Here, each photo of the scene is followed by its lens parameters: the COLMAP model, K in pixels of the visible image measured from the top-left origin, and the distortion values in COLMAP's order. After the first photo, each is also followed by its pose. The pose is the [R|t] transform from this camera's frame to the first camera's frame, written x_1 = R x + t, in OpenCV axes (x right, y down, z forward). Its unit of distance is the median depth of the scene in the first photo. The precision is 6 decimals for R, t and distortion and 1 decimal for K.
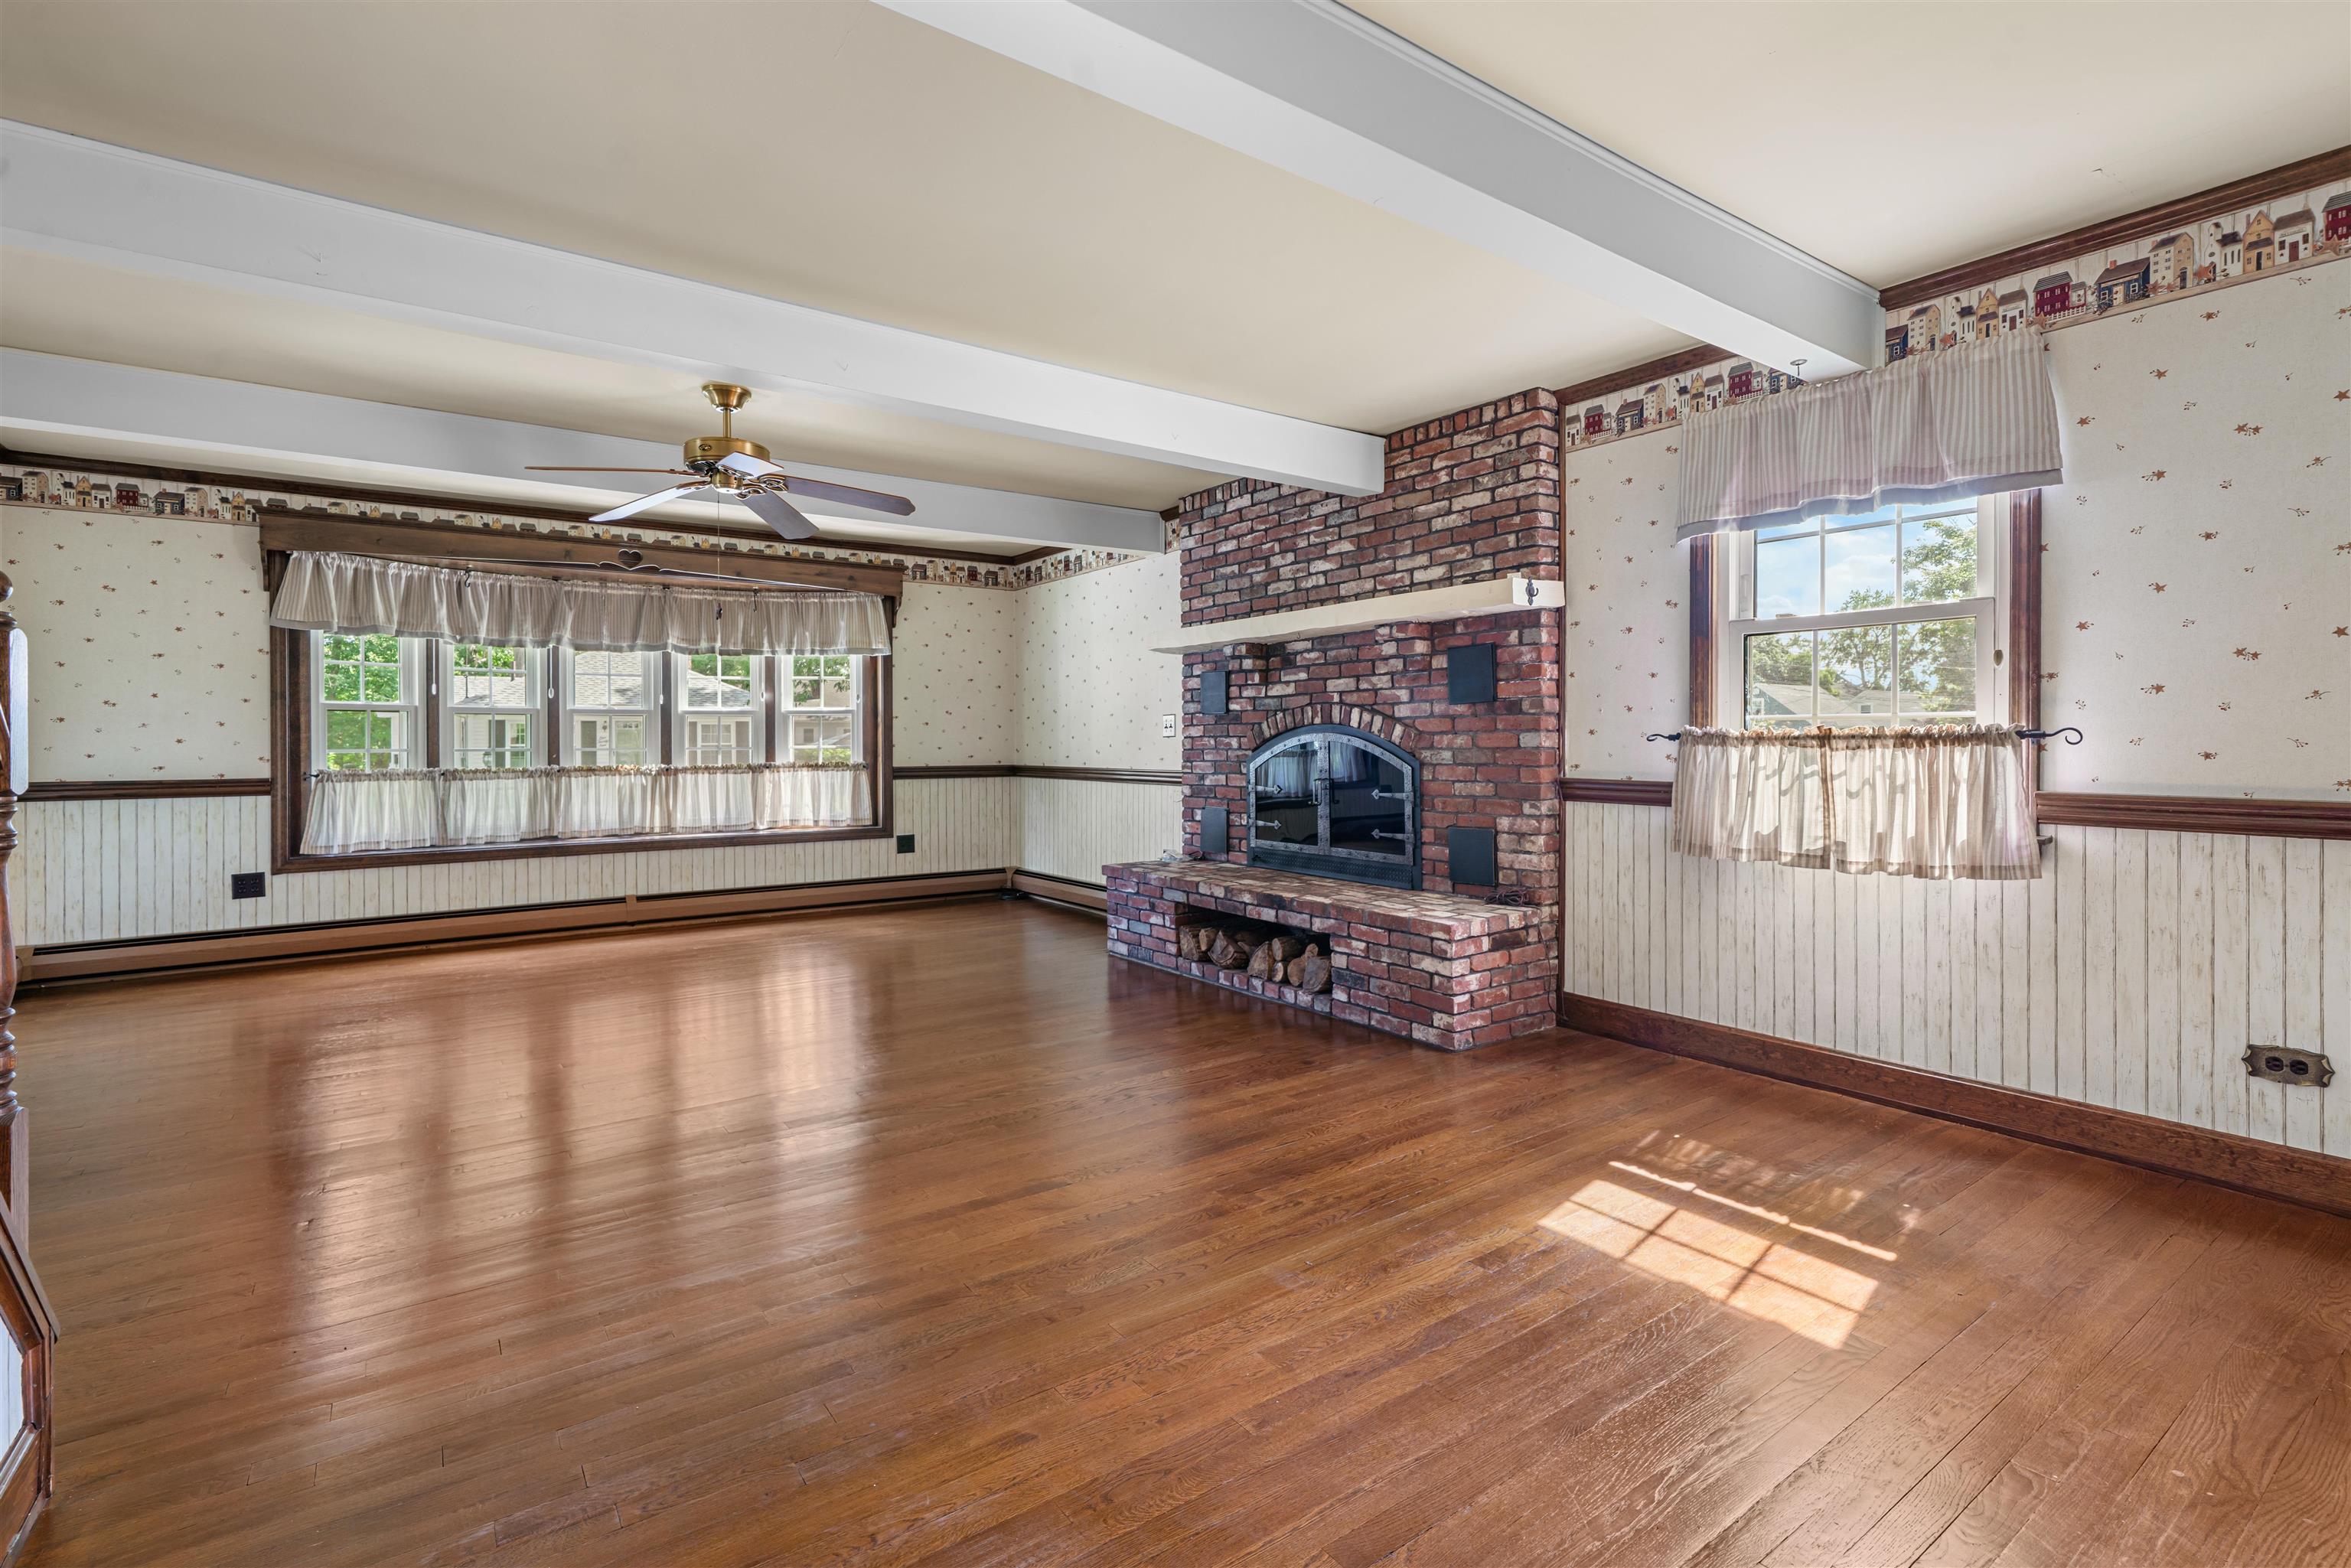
lens RADIAL K [[1078.3, 0, 1178.3], [0, 1078.3, 744.3], [0, 0, 1]] dist [0.002156, 0.000535]
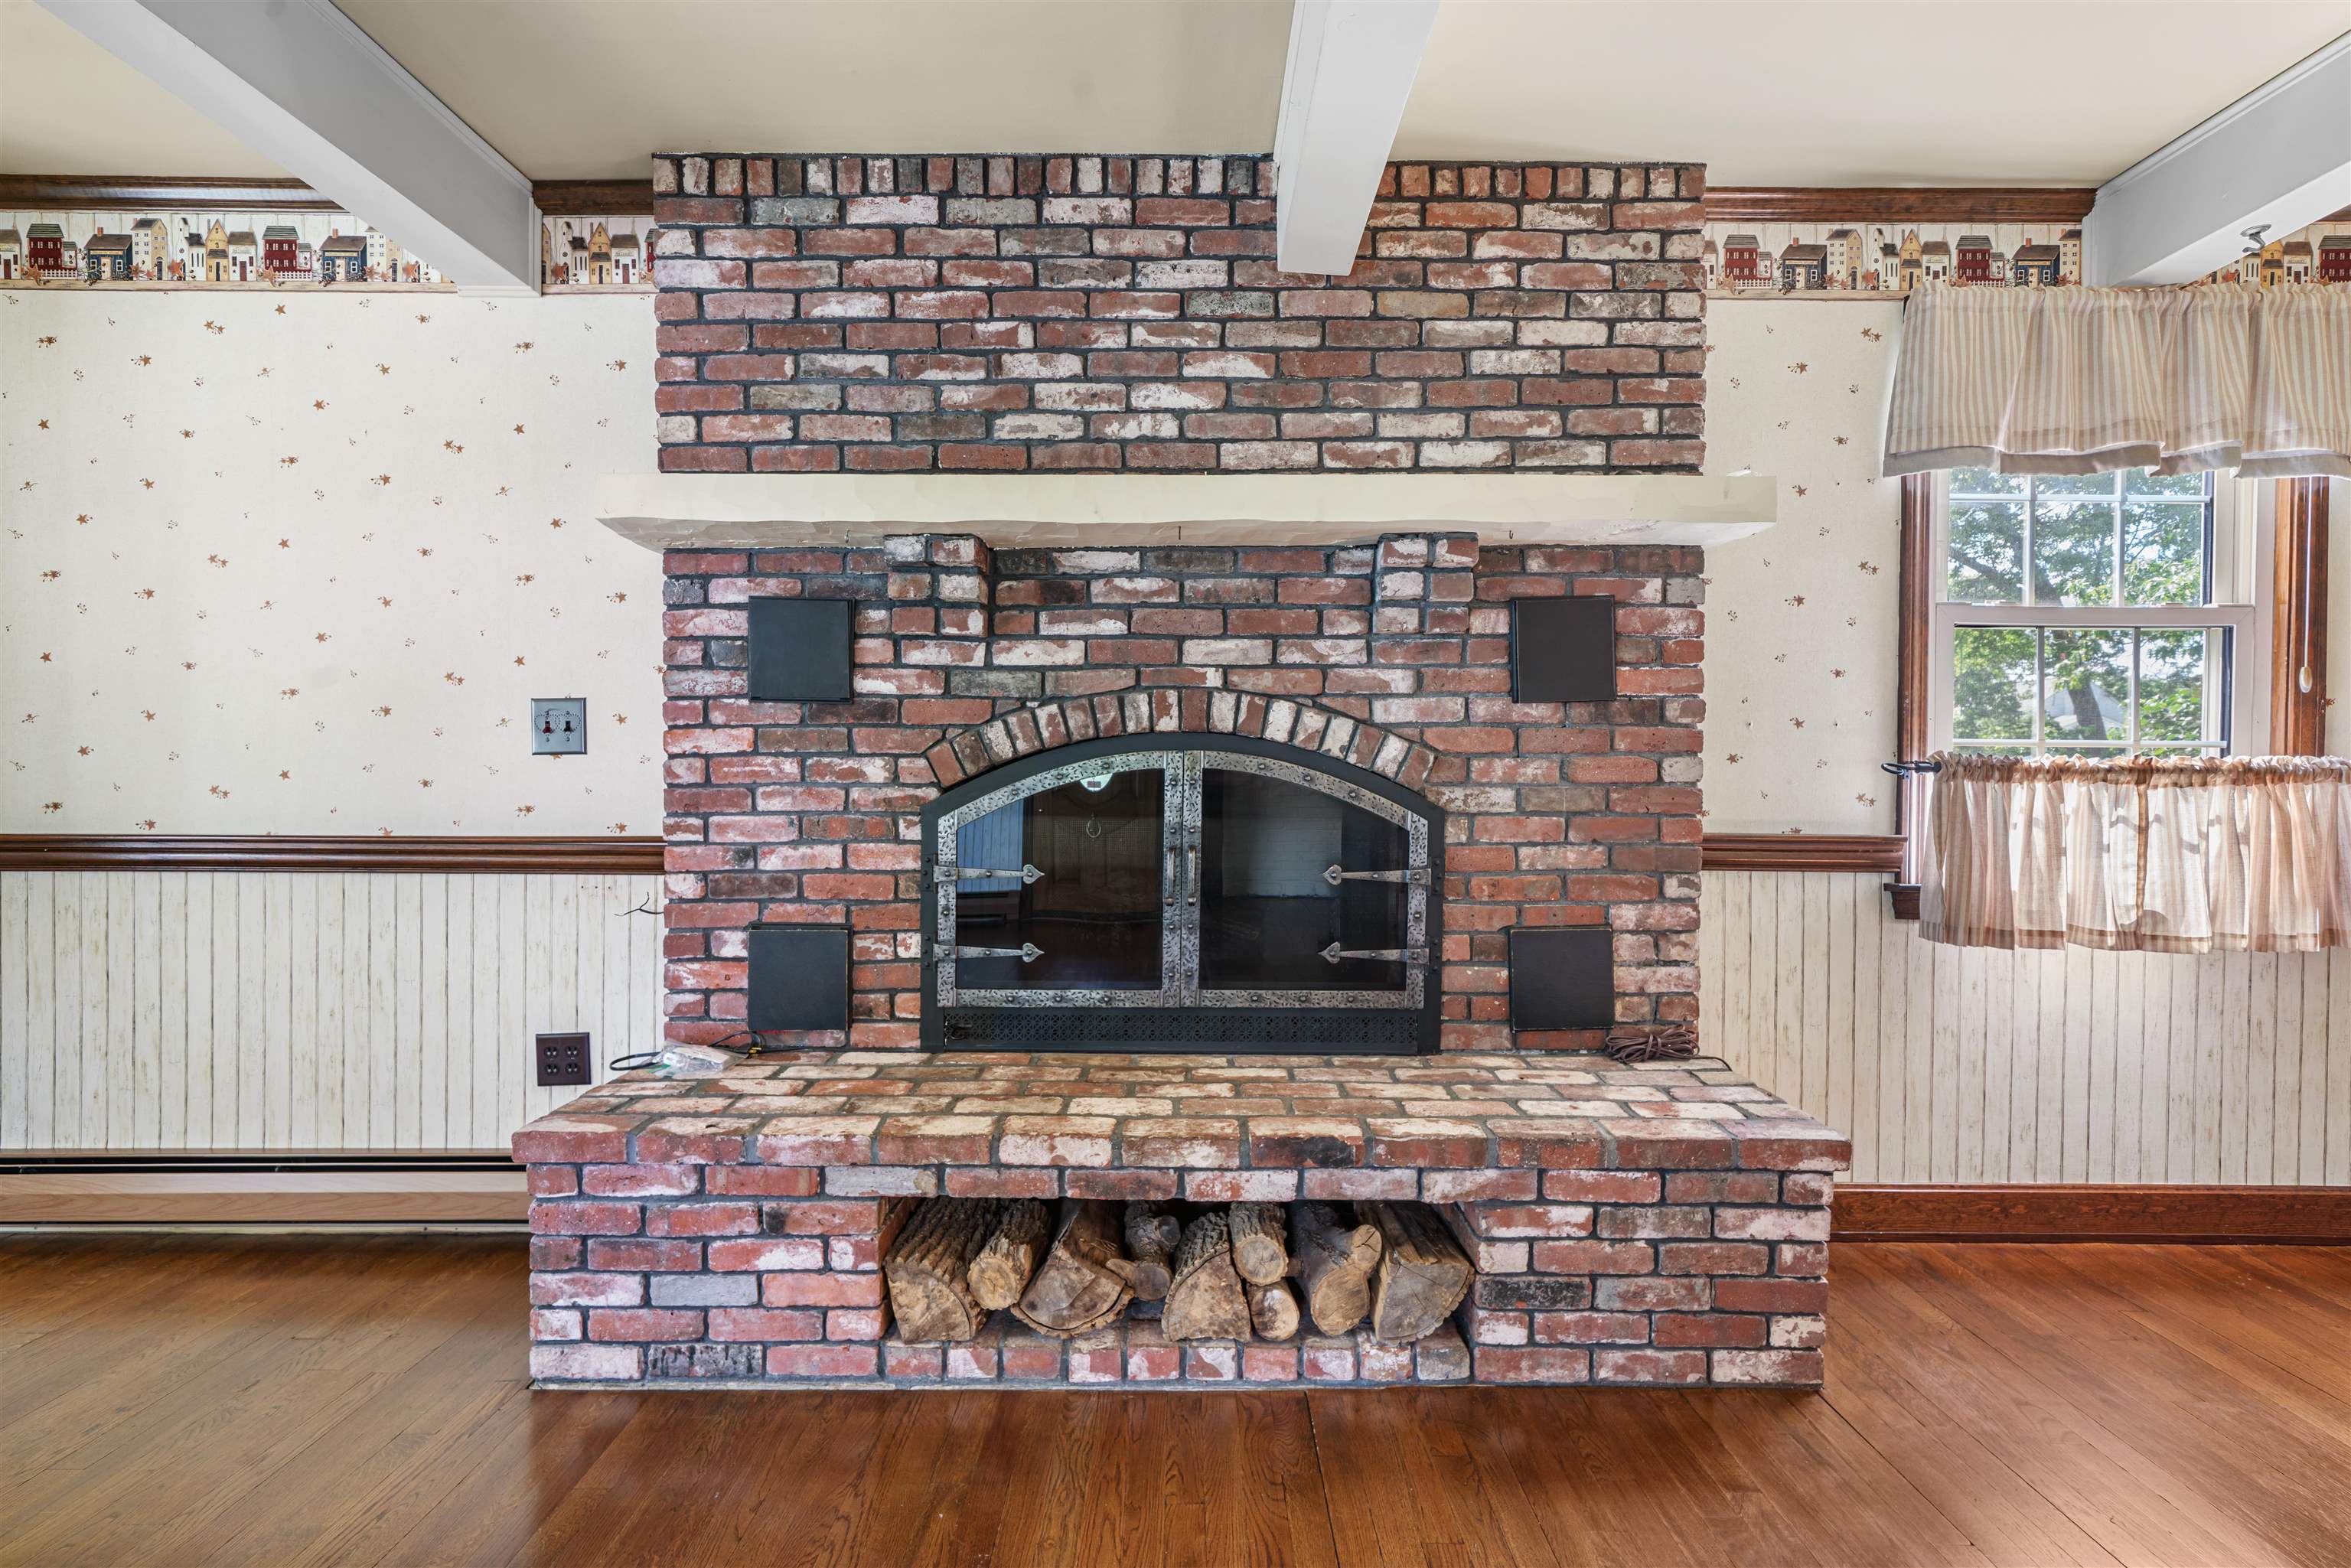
lens RADIAL K [[1061.3, 0, 1180.5], [0, 1061.3, 791.8], [0, 0, 1]] dist [0.000886, 0.000791]
pose [[0.585021, -0.006018, 0.810996, -0.265750], [-0.005185, 0.999924, 0.011160, 0.002496], [-0.811002, -0.010734, 0.584945, 0.791251]]
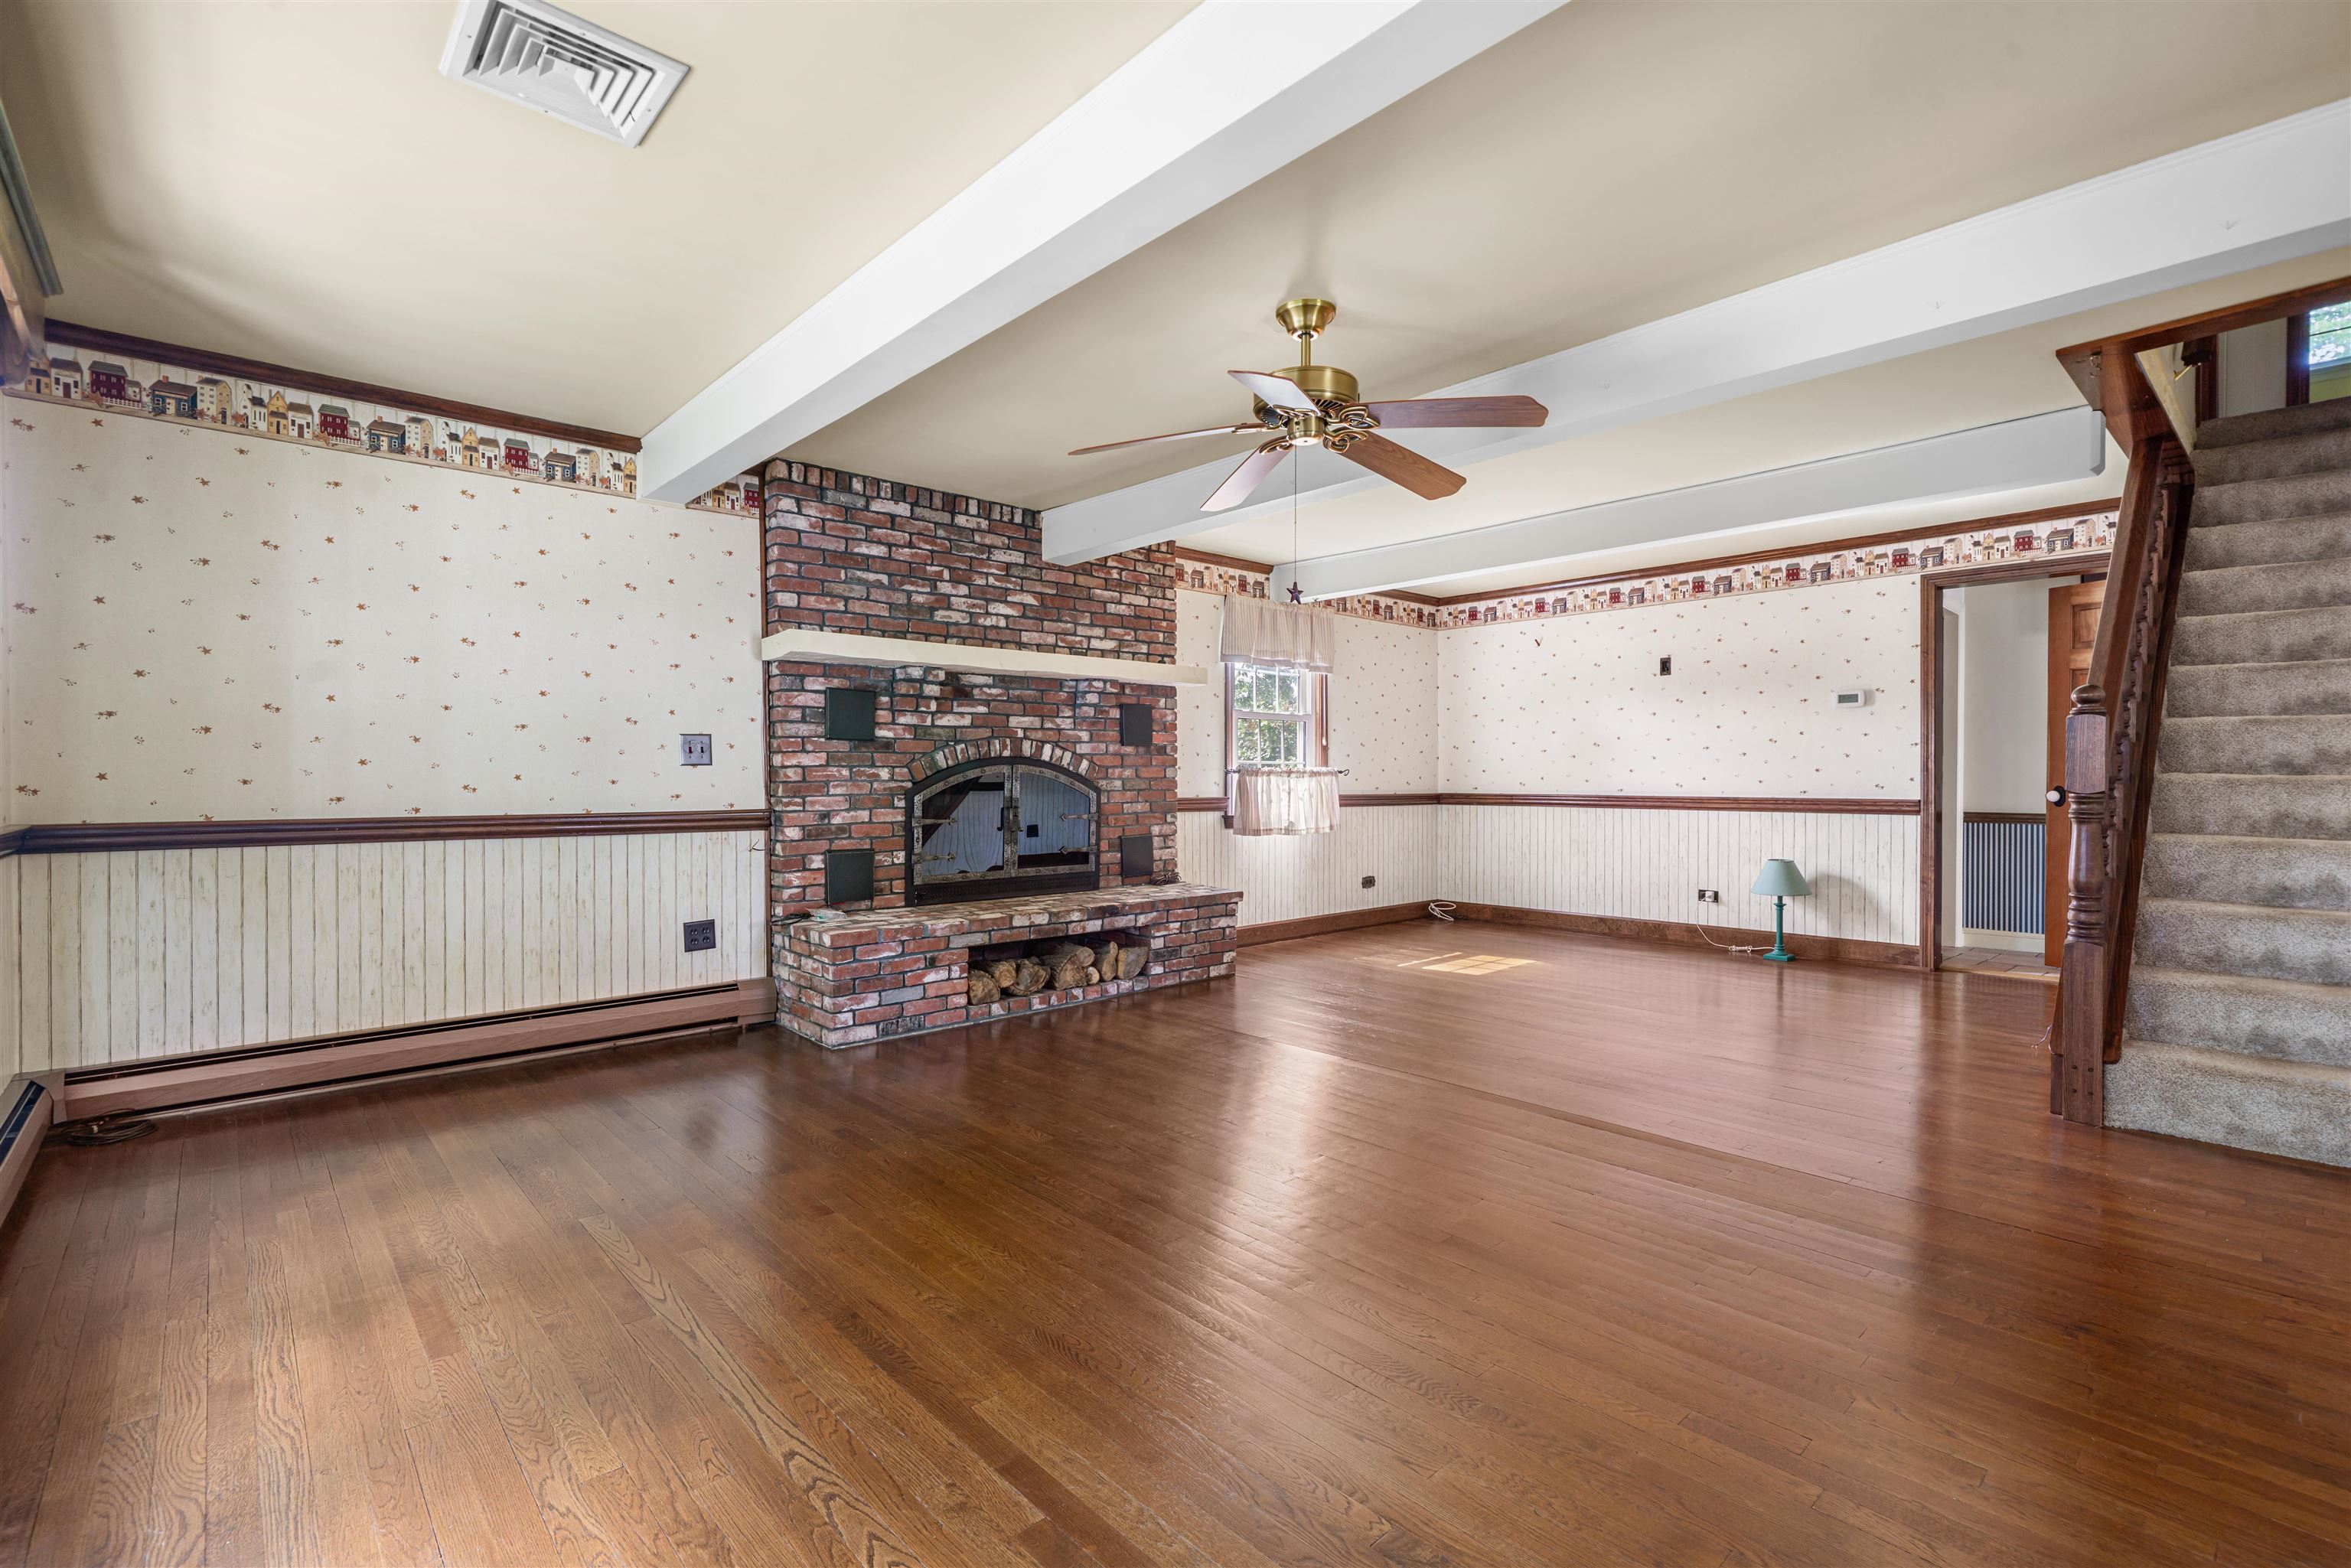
lens RADIAL K [[1061.3, 0, 1180.5], [0, 1061.3, 791.8], [0, 0, 1]] dist [0.000886, 0.000791]
pose [[-0.119064, -0.010948, 0.992826, -1.029784], [0.002260, 0.999934, 0.011298, 0.005286], [-0.992884, 0.003589, -0.119031, 1.041846]]
